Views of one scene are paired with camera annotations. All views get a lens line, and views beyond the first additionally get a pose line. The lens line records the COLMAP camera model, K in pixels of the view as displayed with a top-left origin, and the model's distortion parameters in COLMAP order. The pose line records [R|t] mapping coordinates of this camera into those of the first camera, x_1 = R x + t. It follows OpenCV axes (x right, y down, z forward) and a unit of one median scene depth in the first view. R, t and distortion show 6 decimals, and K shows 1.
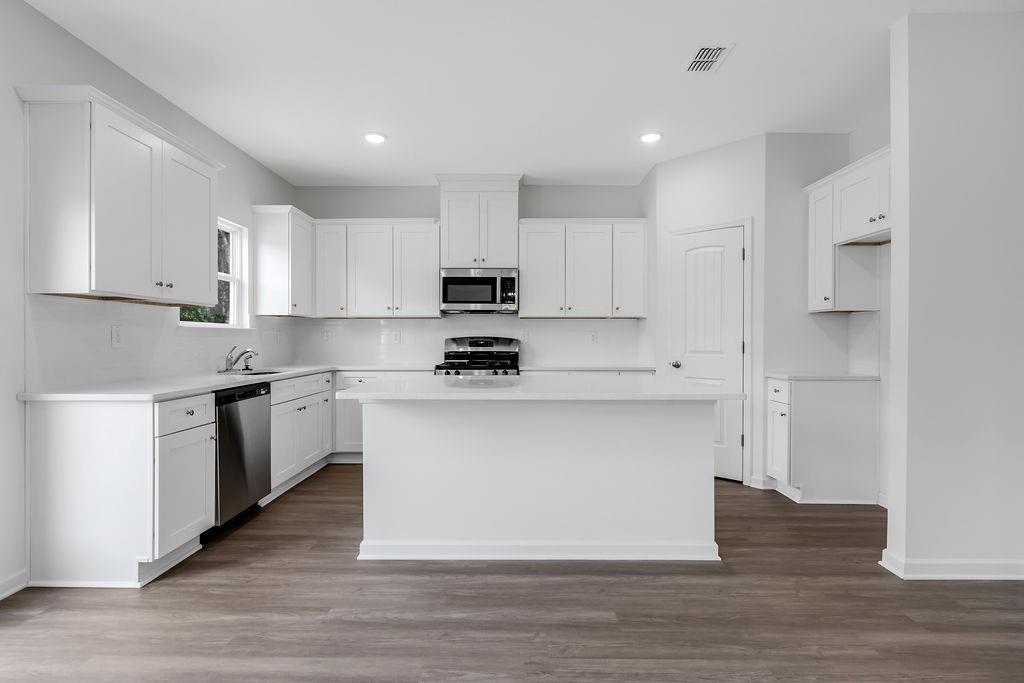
lens RADIAL K [[496.4, 0, 508.4], [0, 496.4, 336.7], [0, 0, 1]] dist [0.000185, -0.000035]
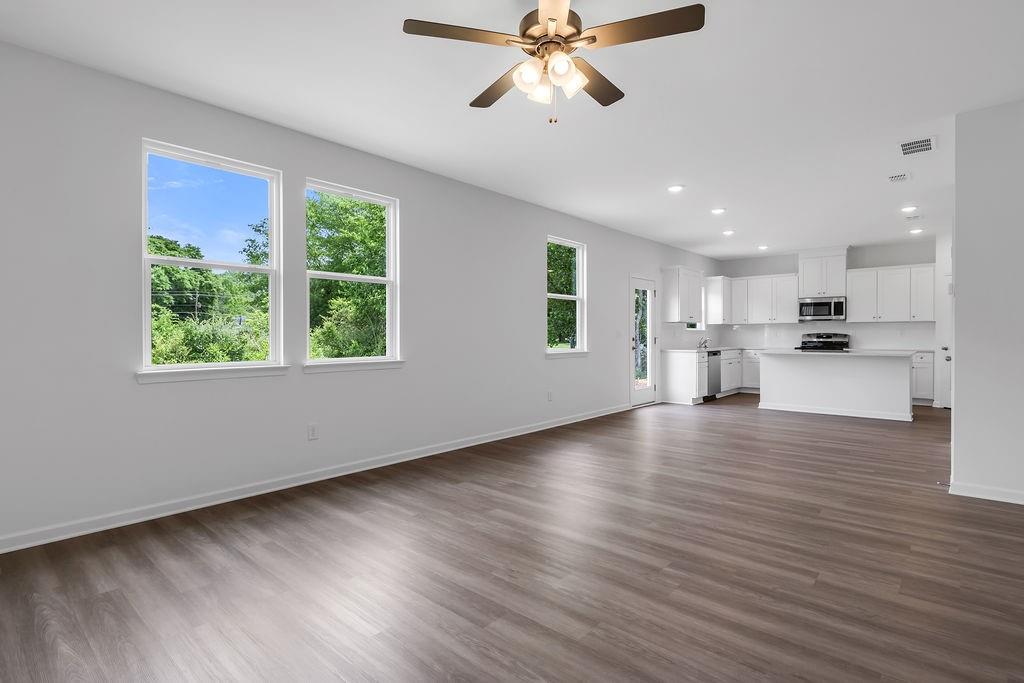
lens RADIAL K [[496.4, 0, 508.4], [0, 496.4, 336.7], [0, 0, 1]] dist [0.000185, -0.000035]
pose [[0.750964, 0.000429, -0.660343, 0.300001], [0.003092, 0.999987, 0.004167, 0.001710], [0.660336, -0.005171, 0.750953, -1.241121]]
